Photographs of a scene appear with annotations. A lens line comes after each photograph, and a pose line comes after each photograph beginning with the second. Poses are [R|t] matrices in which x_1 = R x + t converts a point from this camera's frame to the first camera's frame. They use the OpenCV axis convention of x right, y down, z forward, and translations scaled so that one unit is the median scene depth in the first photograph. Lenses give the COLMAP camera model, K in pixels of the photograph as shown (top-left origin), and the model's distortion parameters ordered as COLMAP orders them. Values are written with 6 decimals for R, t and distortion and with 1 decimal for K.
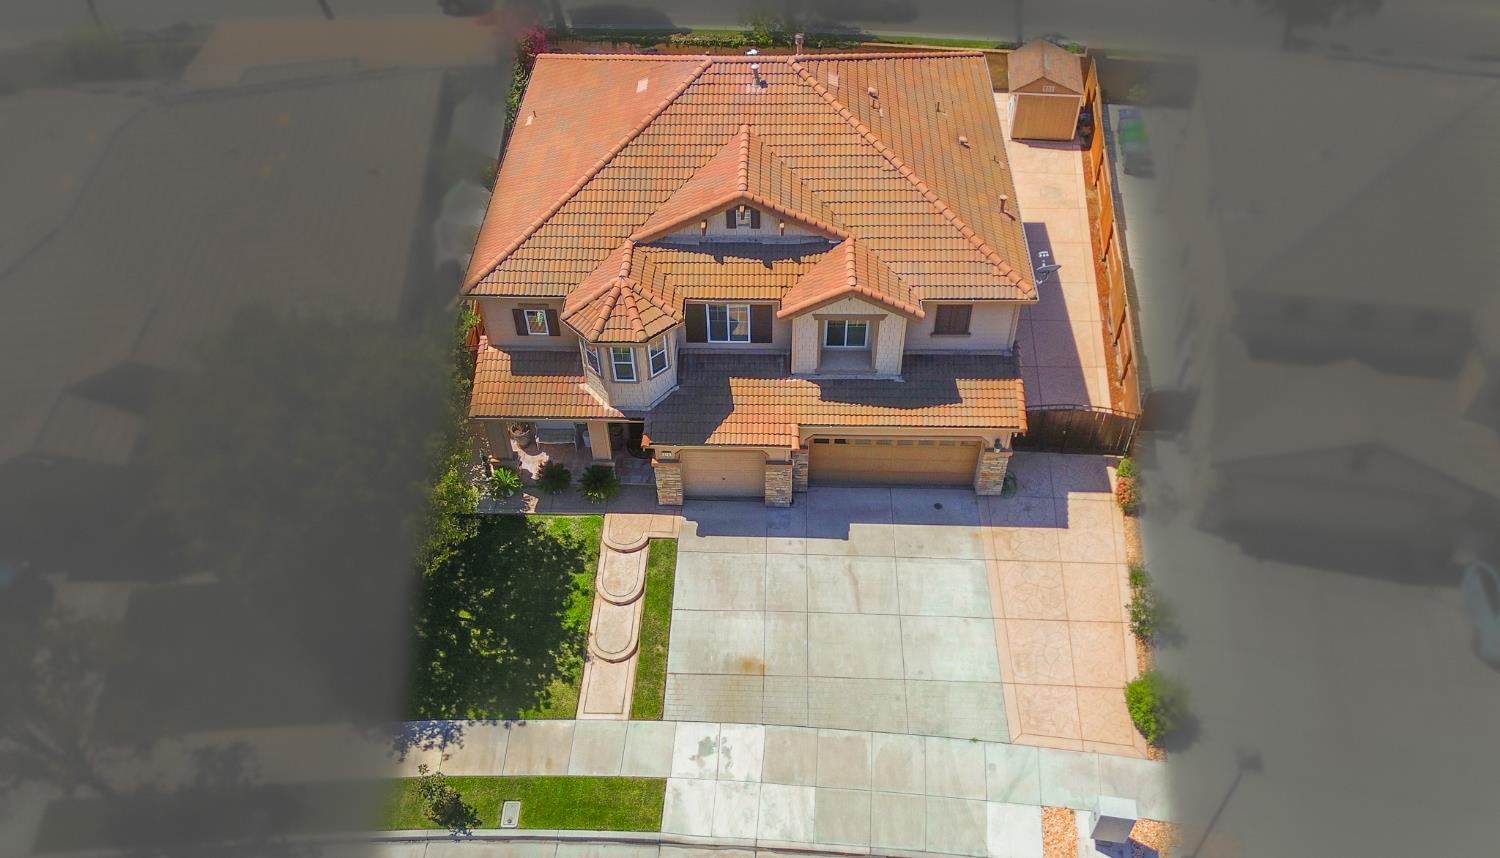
lens RADIAL K [[1117.6, 0, 710.6], [0, 1117.6, 438.3], [0, 0, 1]] dist [0.088134, -0.127447]
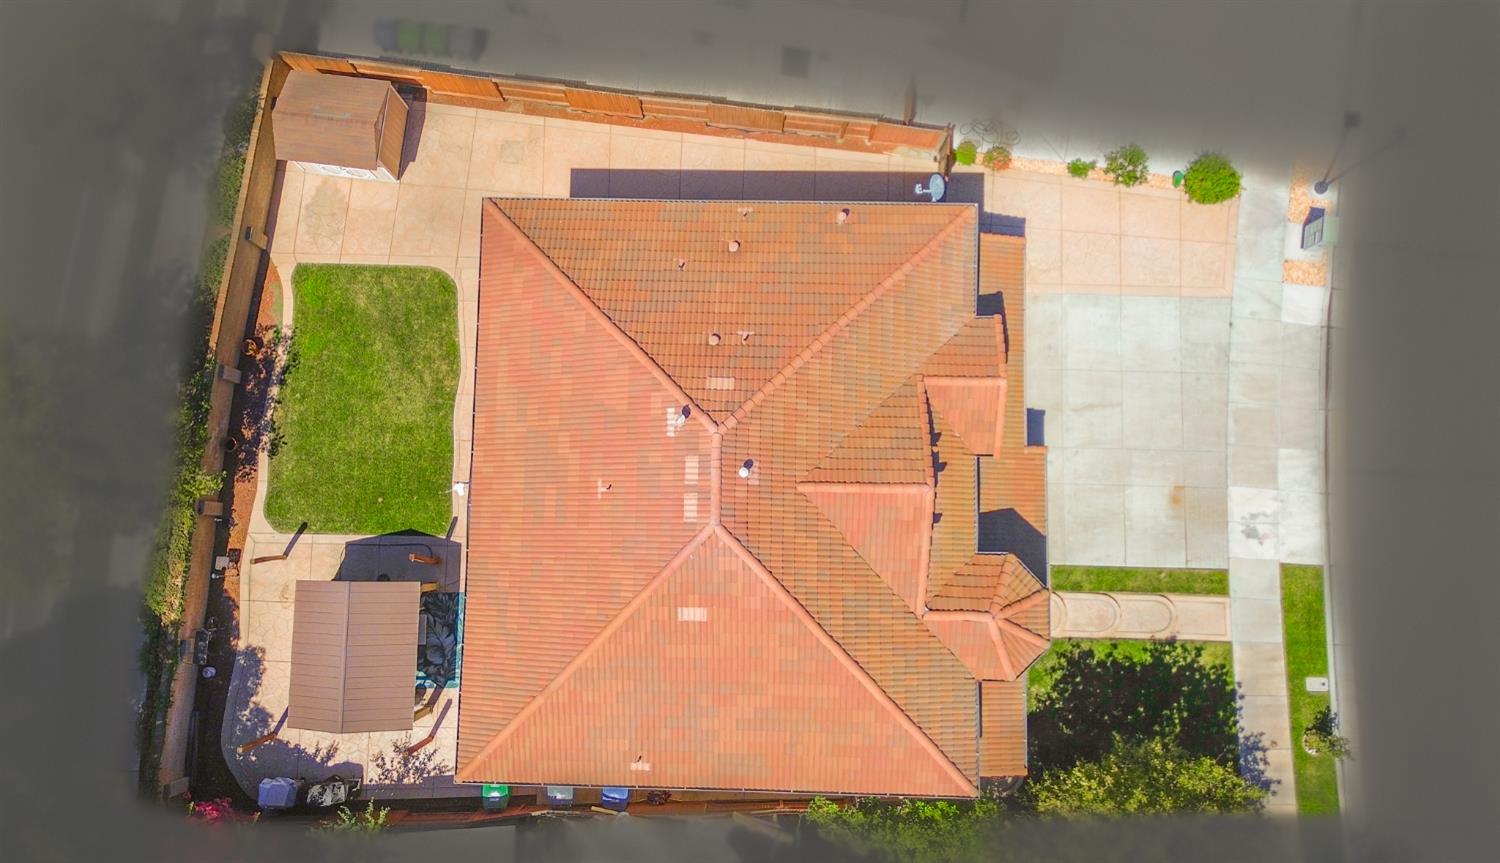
lens RADIAL K [[1134.0, 0, 702.4], [0, 1134.0, 439.3], [0, 0, 1]] dist [0.033939, 0.002043]
pose [[-0.031480, -0.990190, 0.136135, -0.050735], [0.742031, 0.068097, 0.666898, -0.952924], [-0.669626, 0.122010, 0.732608, 0.426257]]
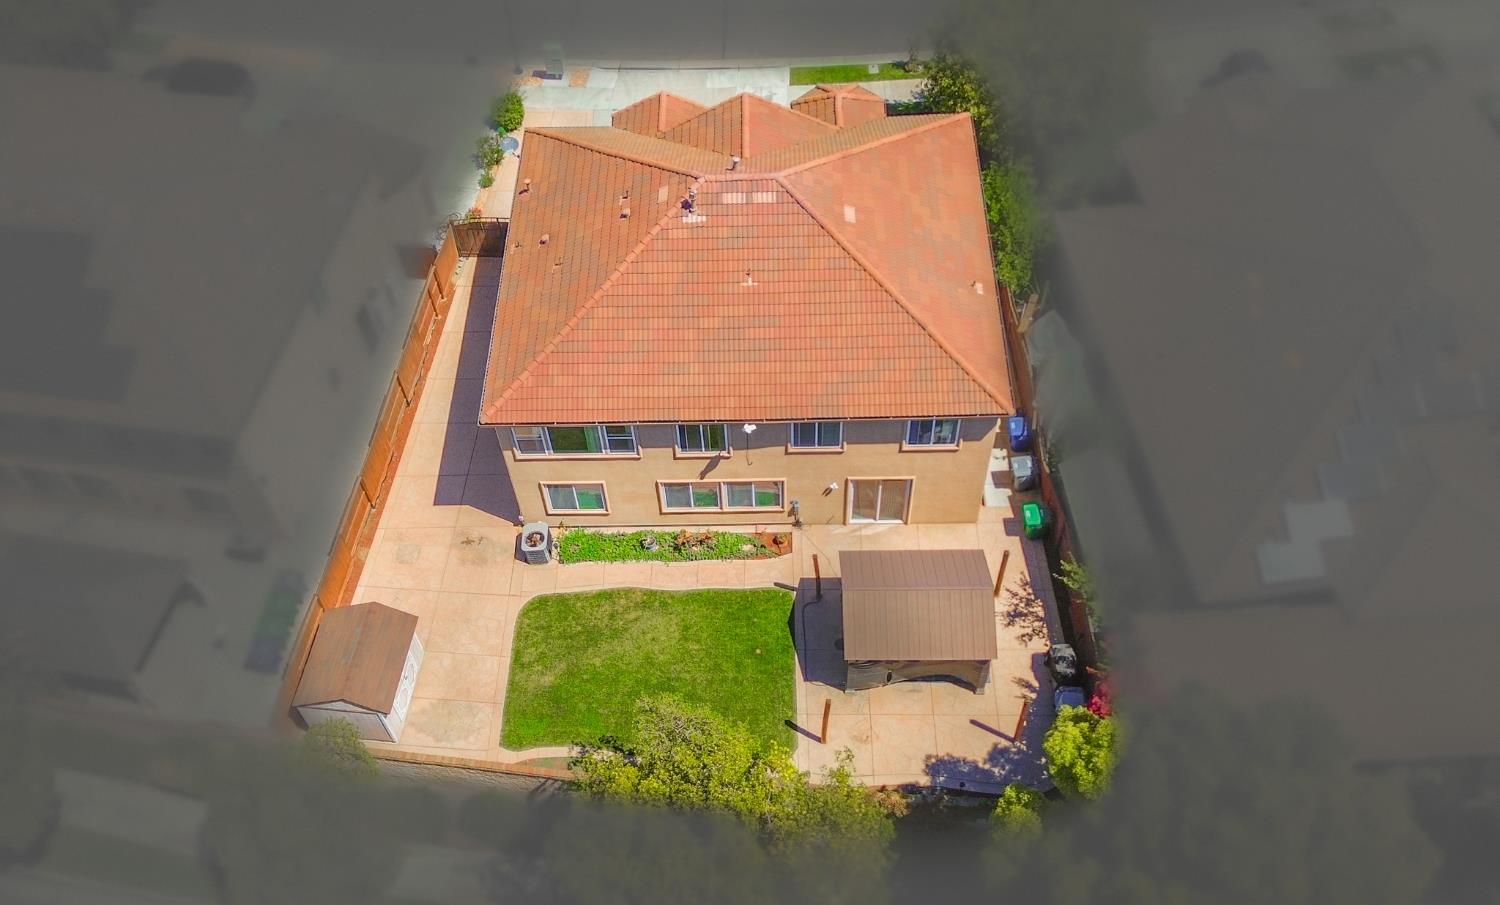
lens RADIAL K [[1325.2, 0, 720.7], [0, 1325.2, 493.1], [0, 0, 1]] dist [0.070144, 0.000389]
pose [[-0.995682, 0.081707, 0.044060, 0.025628], [0.030120, -0.164597, 0.985901, -1.697007], [0.087807, 0.982971, 0.161425, 1.157924]]
